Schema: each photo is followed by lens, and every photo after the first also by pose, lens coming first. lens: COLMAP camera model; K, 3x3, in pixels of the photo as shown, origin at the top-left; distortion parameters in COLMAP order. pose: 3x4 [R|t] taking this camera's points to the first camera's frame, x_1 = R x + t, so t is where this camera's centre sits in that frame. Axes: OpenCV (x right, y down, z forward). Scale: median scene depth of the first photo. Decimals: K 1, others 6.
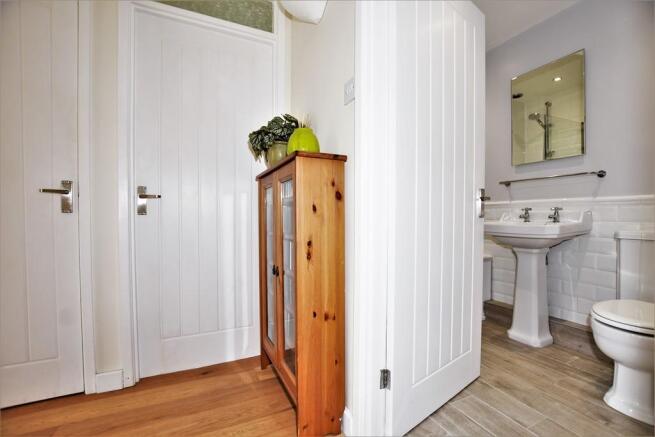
lens RADIAL K [[288.9, 0, 330.2], [0, 288.9, 218.7], [0, 0, 1]] dist [-0.016525, -0.000013]
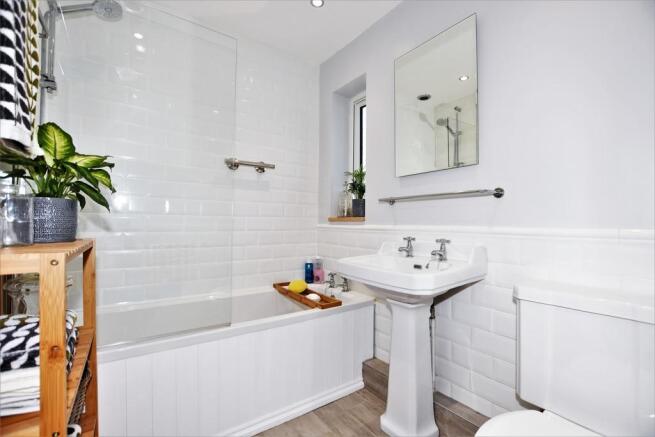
lens RADIAL K [[288.9, 0, 325.2], [0, 288.9, 221.3], [0, 0, 1]] dist [-0.016525, -0.000013]
pose [[0.985780, 0.004318, 0.167988, 0.374777], [-0.002046, 0.999904, -0.013699, -0.069126], [-0.168031, 0.013161, 0.985694, 0.343442]]
